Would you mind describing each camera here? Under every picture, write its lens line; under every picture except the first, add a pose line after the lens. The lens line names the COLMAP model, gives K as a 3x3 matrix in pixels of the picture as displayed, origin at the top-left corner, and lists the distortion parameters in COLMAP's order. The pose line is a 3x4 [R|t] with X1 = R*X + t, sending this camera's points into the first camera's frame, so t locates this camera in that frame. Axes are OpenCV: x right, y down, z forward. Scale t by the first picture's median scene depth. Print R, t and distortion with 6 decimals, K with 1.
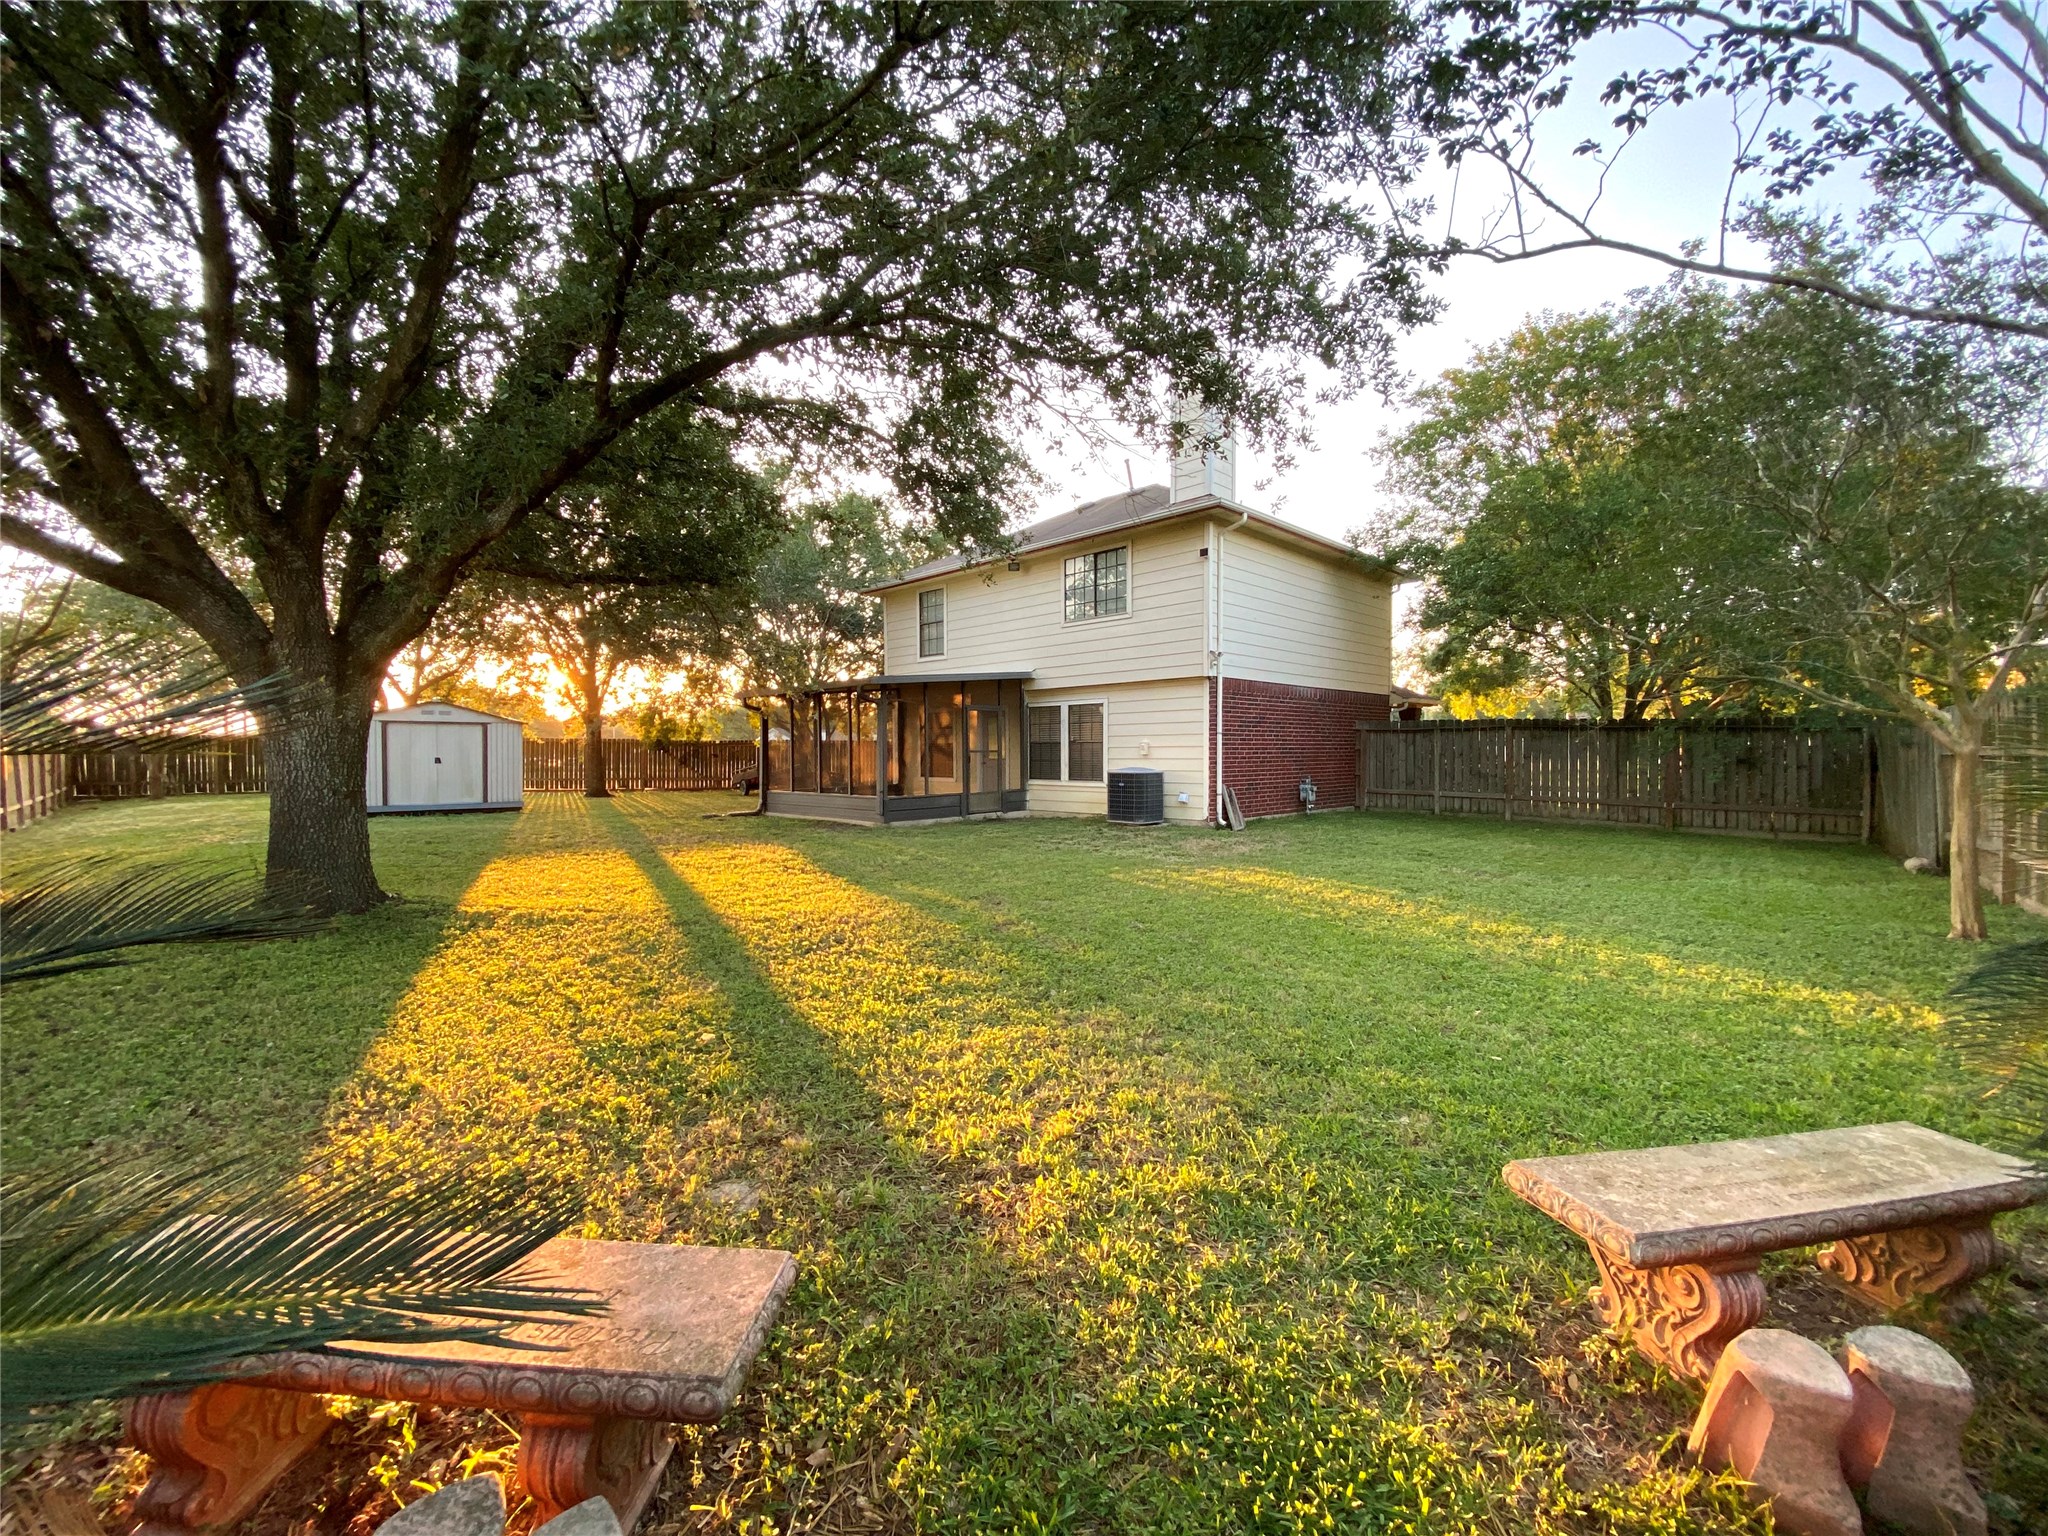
lens RADIAL K [[832.9, 0, 1017.4], [0, 832.9, 766.9], [0, 0, 1]] dist [0.038399, -0.032061]
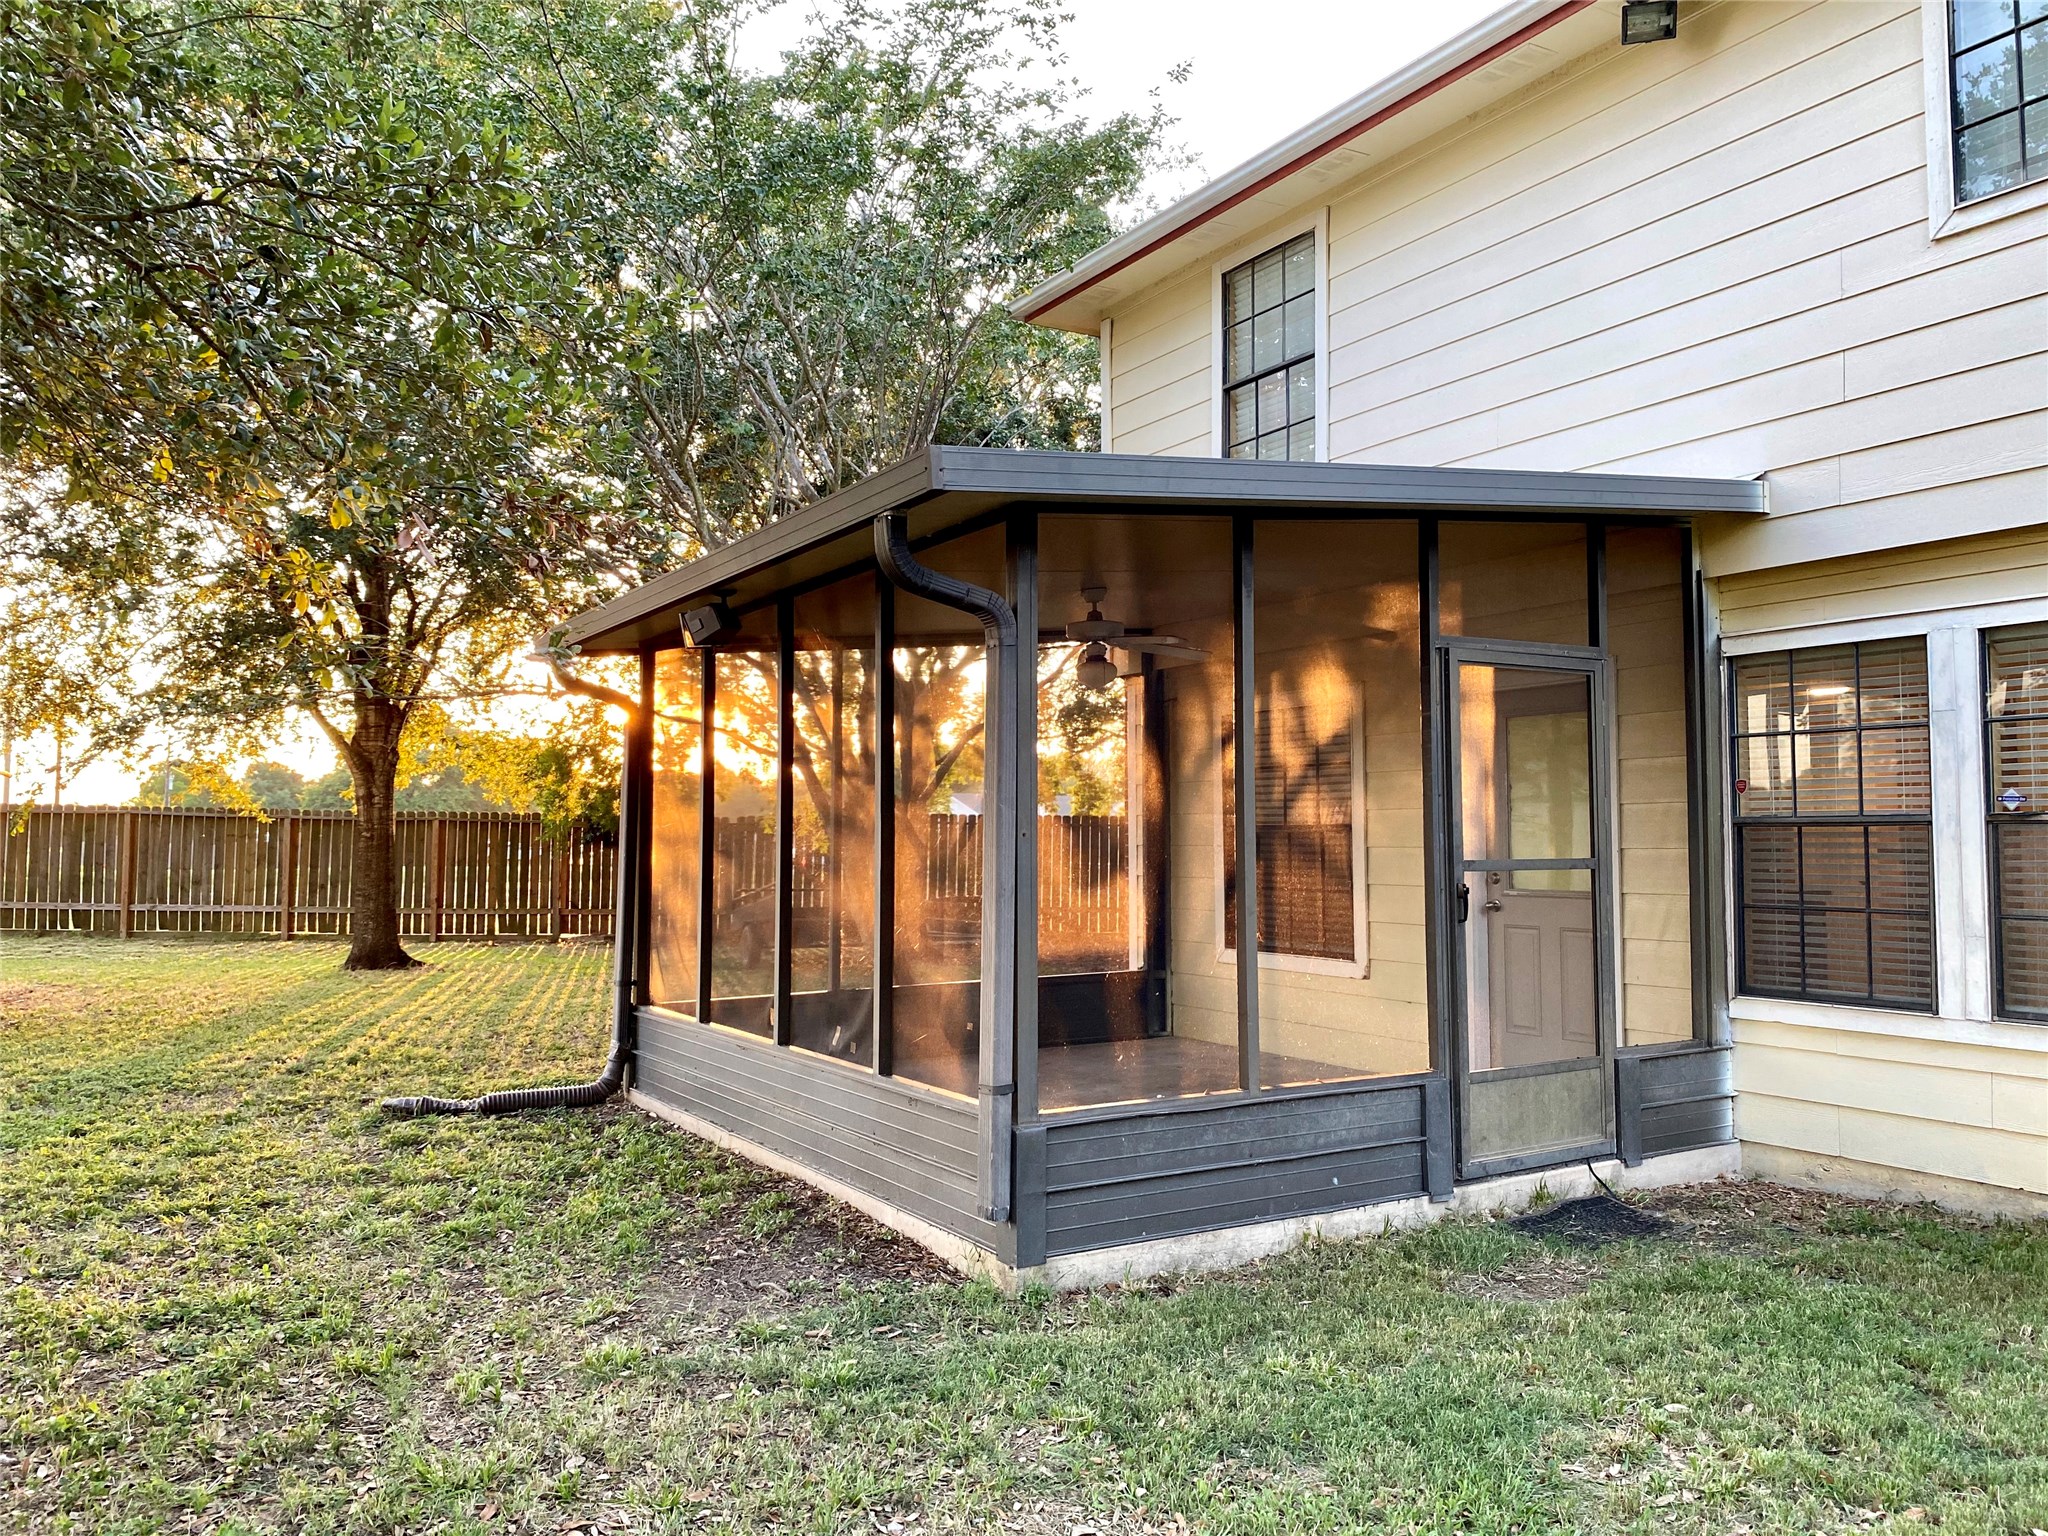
lens RADIAL K [[1554.4, 0, 1024.0], [0, 1554.4, 768.0], [0, 0, 1]] dist [0.008960, 0.004128]
pose [[0.967494, -0.009641, -0.252709, -0.062229], [-0.006975, 0.997876, -0.064774, -0.016632], [0.252796, 0.064431, 0.965372, 0.591404]]
